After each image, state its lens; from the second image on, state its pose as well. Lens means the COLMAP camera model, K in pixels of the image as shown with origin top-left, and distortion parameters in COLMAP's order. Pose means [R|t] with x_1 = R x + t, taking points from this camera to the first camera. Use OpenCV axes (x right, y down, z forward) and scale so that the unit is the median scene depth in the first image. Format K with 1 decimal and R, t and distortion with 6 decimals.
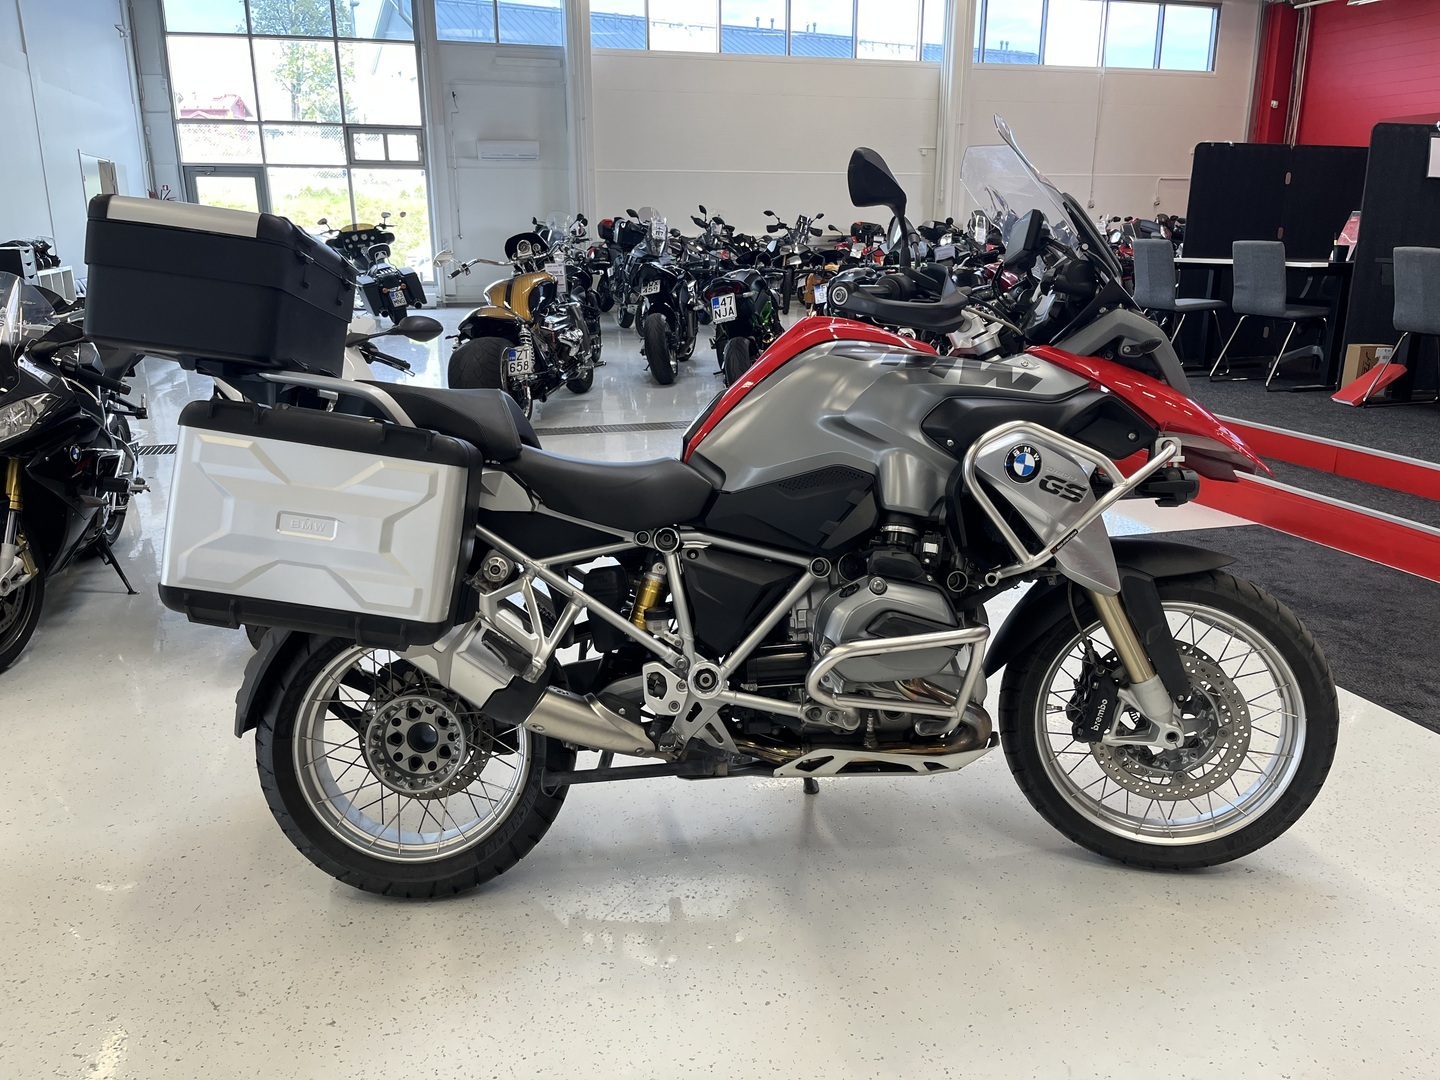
lens RADIAL K [[1068.8, 0, 729.7], [0, 1068.8, 534.5], [0, 0, 1]] dist [0.050276, -0.056317]
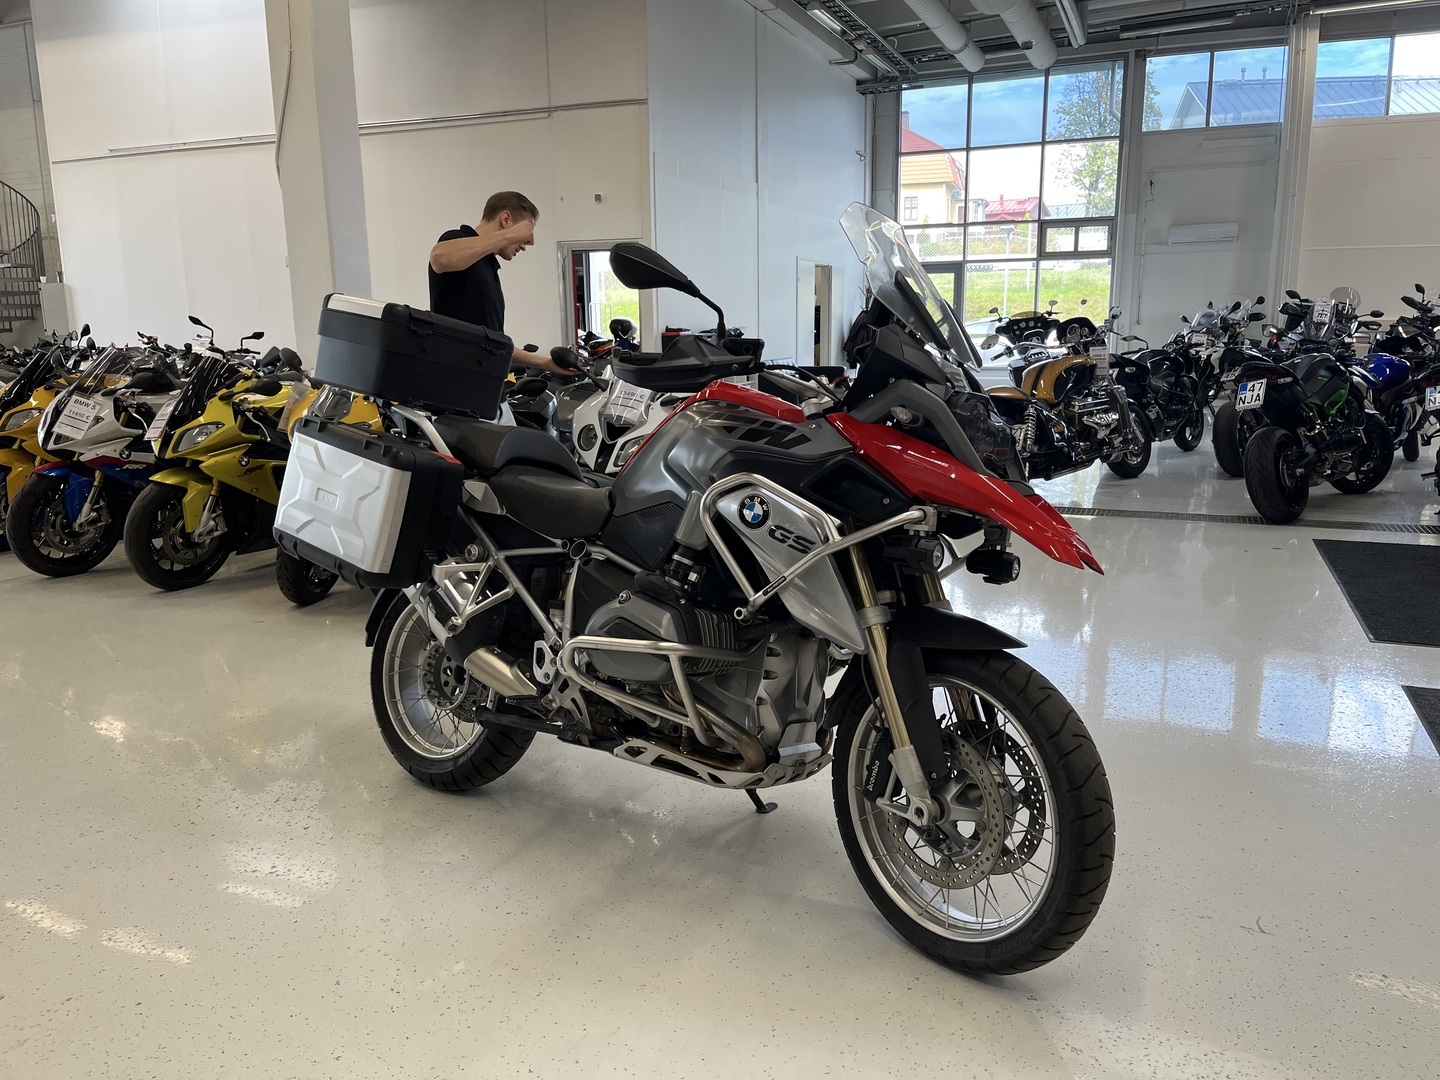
lens RADIAL K [[1068.8, 0, 729.7], [0, 1068.8, 534.5], [0, 0, 1]] dist [0.050276, -0.056317]
pose [[0.788659, 0.112796, -0.604396, 0.190466], [-0.158900, 0.987024, -0.023138, -0.002598], [0.593943, 0.114286, 0.796348, 0.020432]]
